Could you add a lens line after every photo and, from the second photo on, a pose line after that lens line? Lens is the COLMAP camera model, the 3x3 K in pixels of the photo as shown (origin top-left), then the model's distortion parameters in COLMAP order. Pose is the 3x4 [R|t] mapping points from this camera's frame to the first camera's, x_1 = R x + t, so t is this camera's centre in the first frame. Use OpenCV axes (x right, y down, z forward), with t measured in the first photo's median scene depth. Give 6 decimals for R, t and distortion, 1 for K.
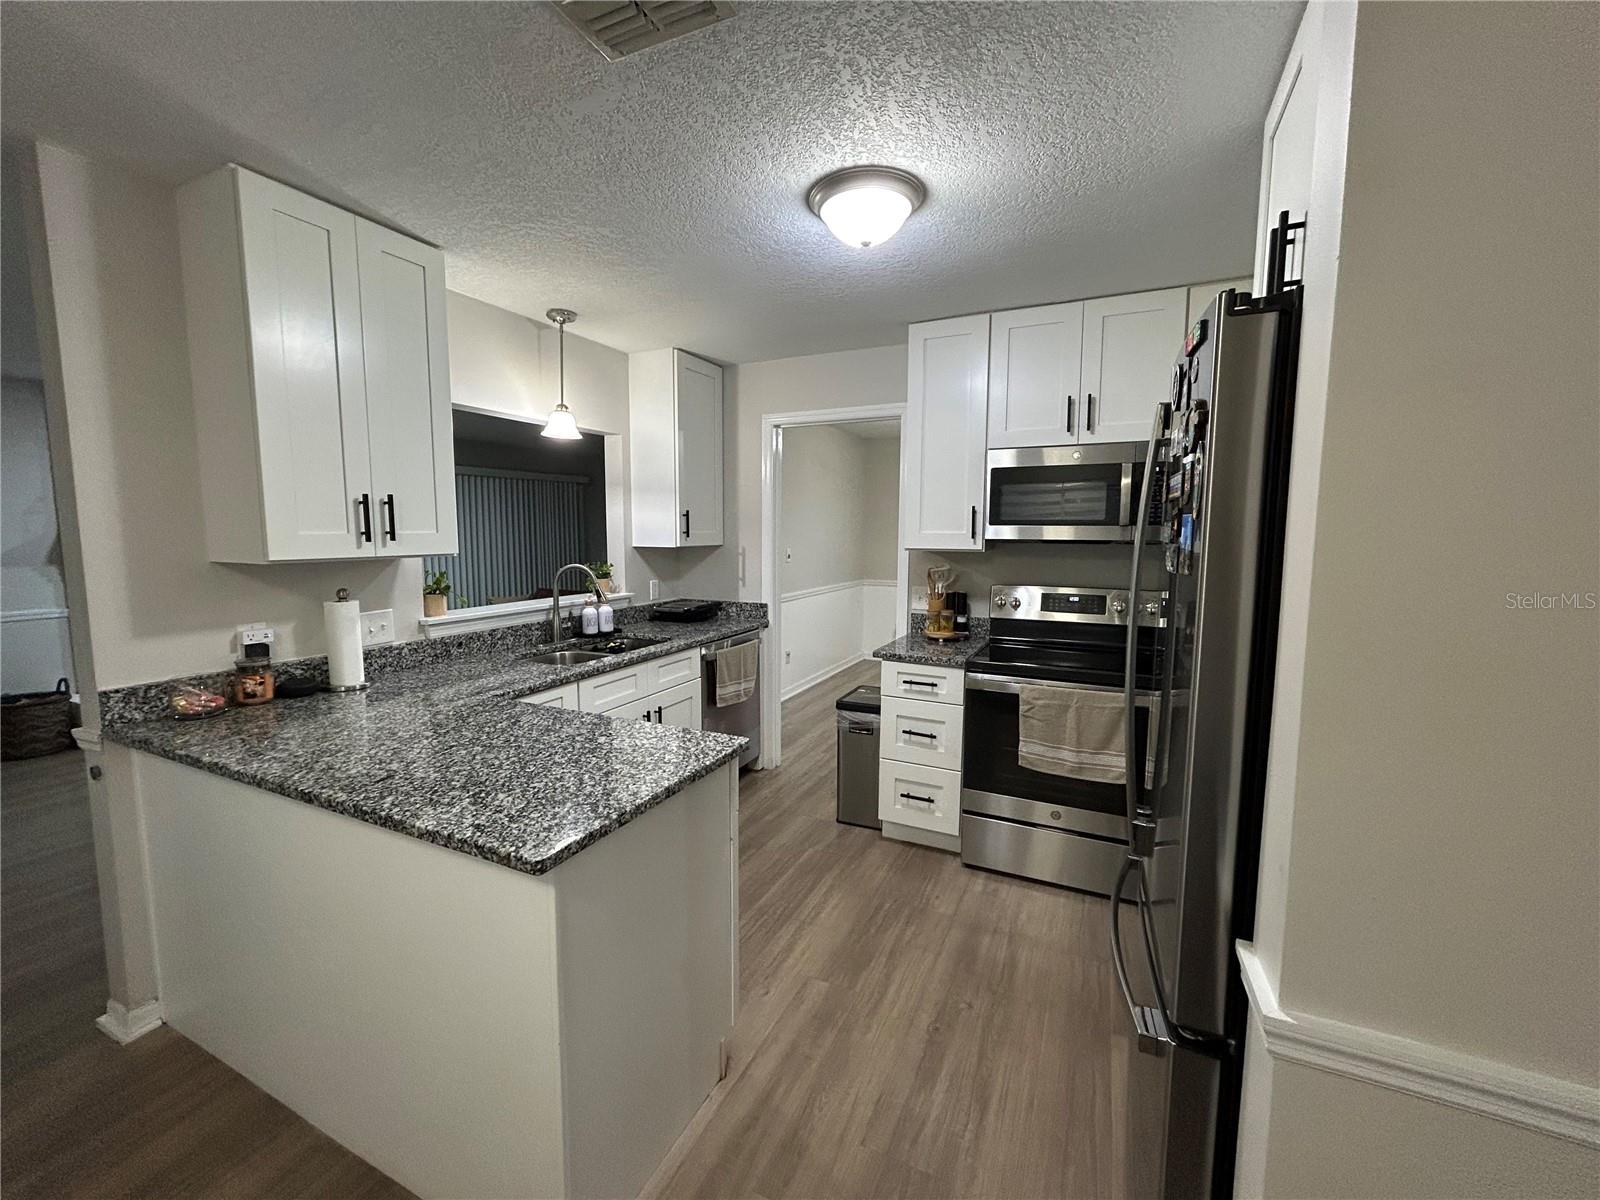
lens RADIAL K [[648.0, 0, 795.7], [0, 648.0, 595.2], [0, 0, 1]] dist [-0.003575, 0.000228]
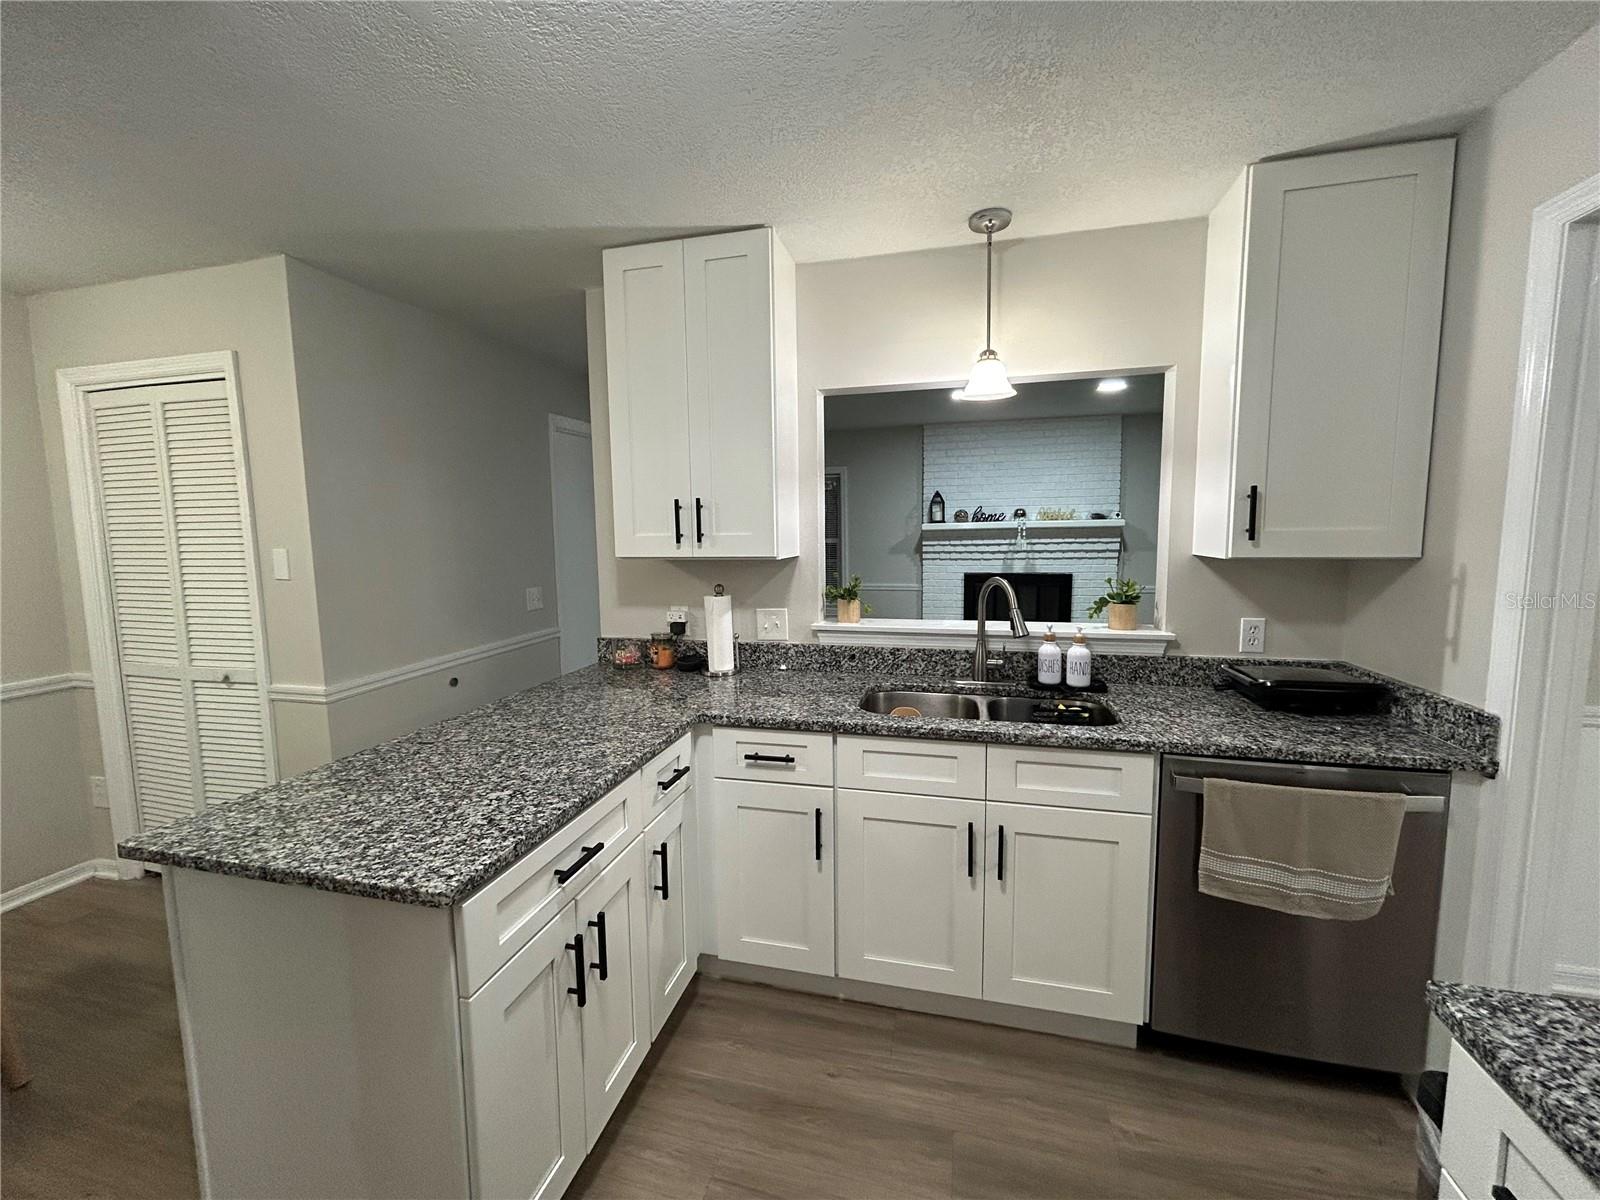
lens RADIAL K [[647.7, 0, 798.9], [0, 647.7, 593.0], [0, 0, 1]] dist [-0.000123, 0.000345]
pose [[0.199038, 0.091602, -0.975701, 0.356073], [-0.086217, 0.993398, 0.075676, -0.078621], [0.976192, 0.069059, 0.205622, 0.775693]]
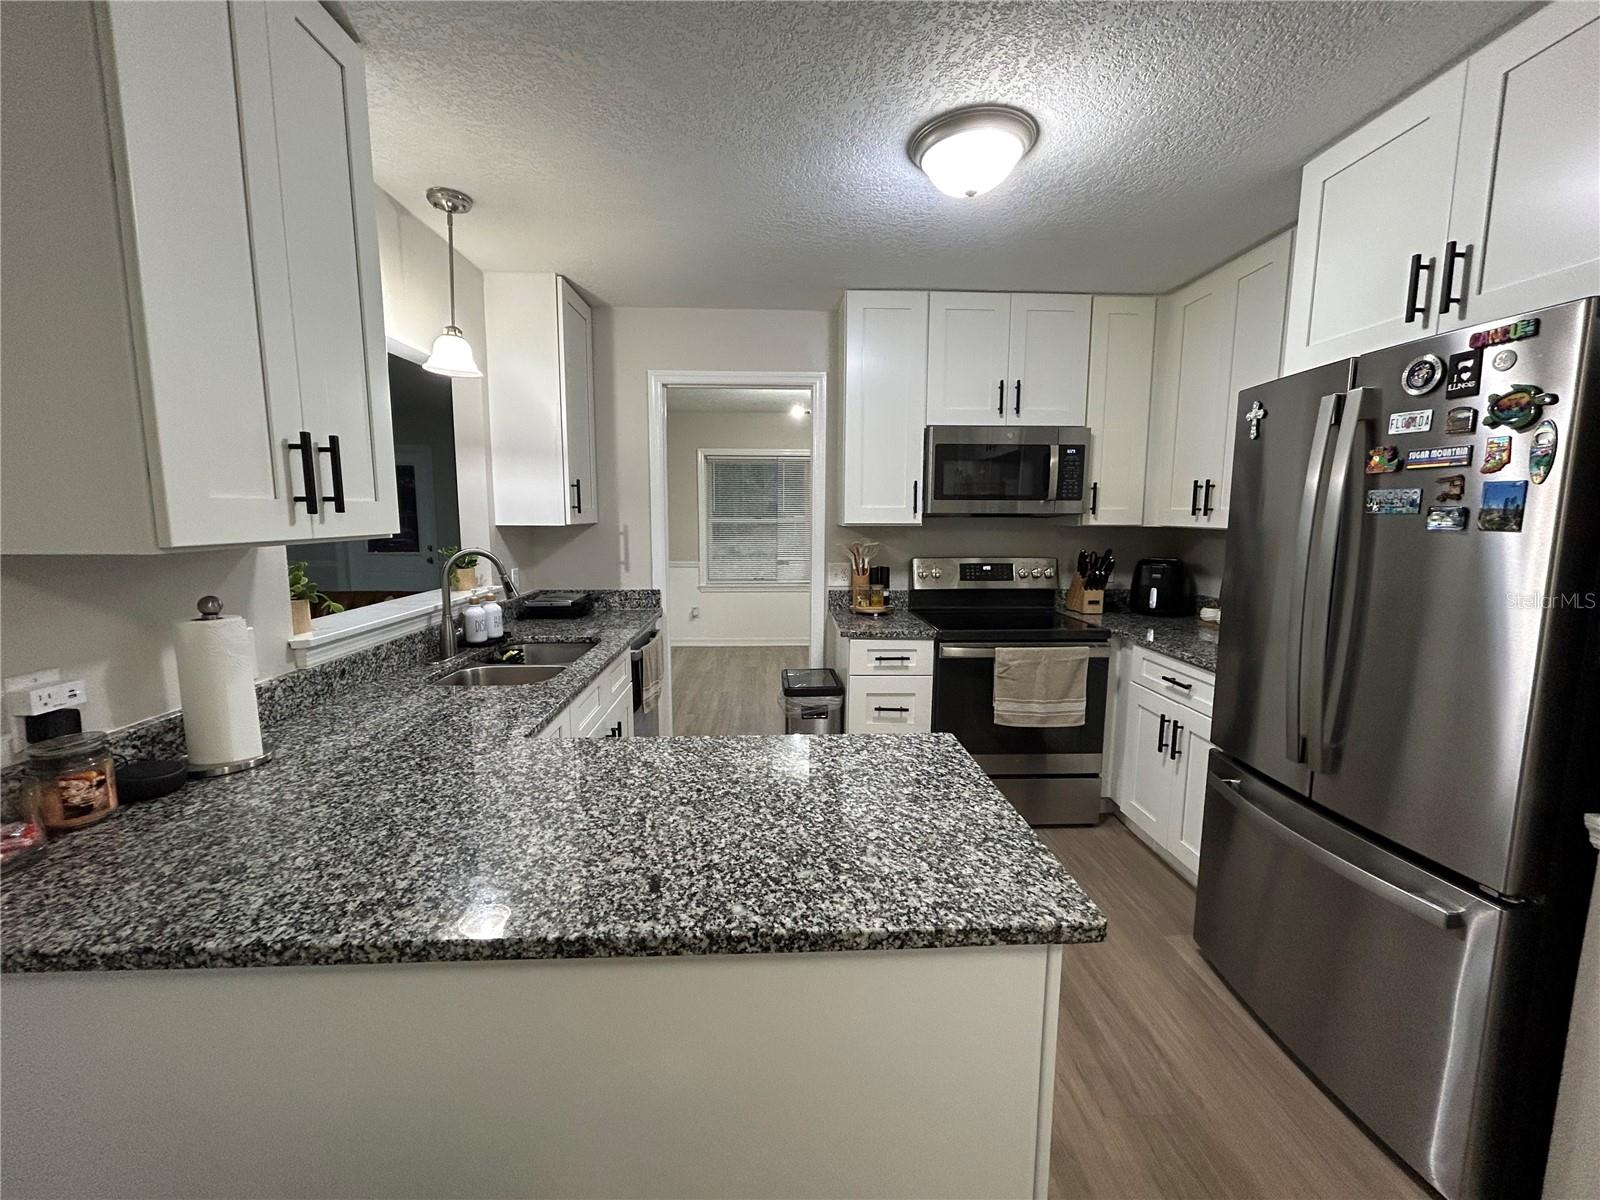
lens RADIAL K [[648.0, 0, 795.7], [0, 648.0, 595.2], [0, 0, 1]] dist [-0.003575, 0.000228]
pose [[0.881918, -0.060598, 0.467491, -0.436534], [0.047761, 0.998086, 0.039276, -0.007783], [-0.468976, -0.012310, 0.883125, 0.210902]]
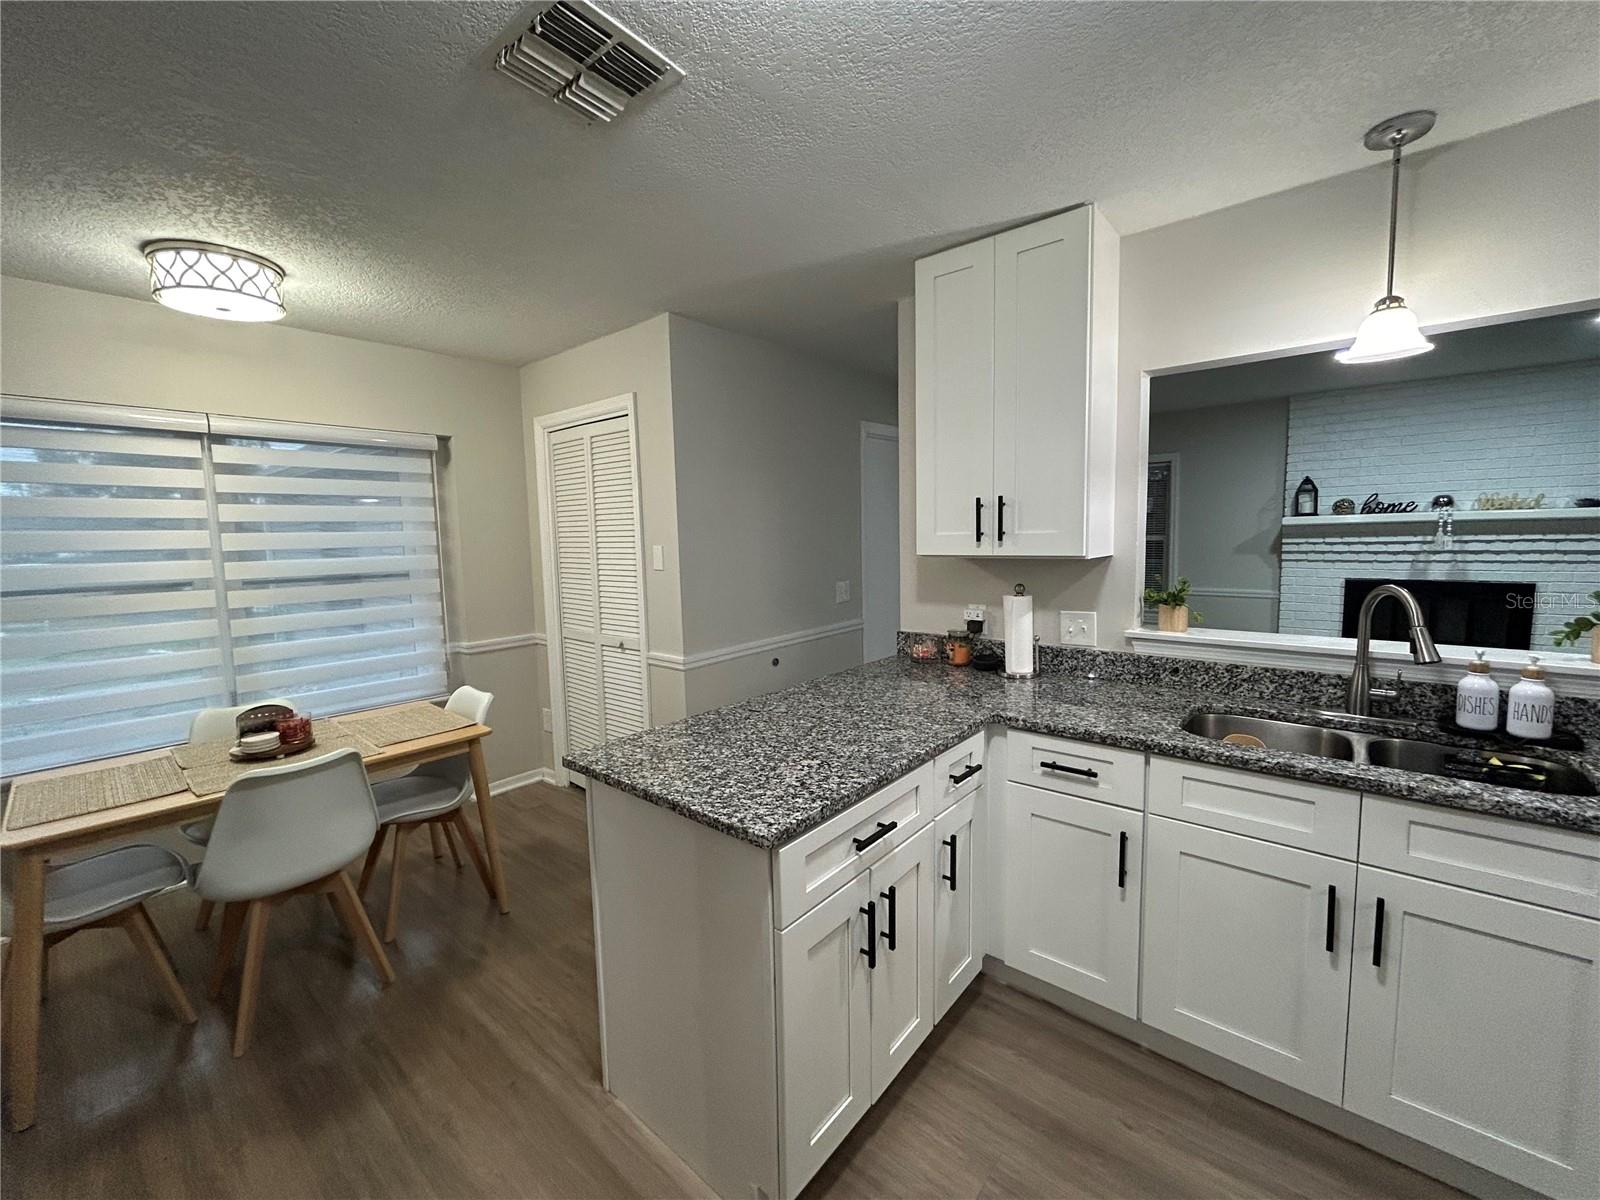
lens RADIAL K [[647.7, 0, 798.9], [0, 647.7, 593.0], [0, 0, 1]] dist [-0.000123, 0.000345]
pose [[-0.250870, 0.094456, -0.963401, 0.373541], [-0.077976, 0.990022, 0.117371, -0.080013], [0.964875, 0.104567, -0.241002, 0.775756]]
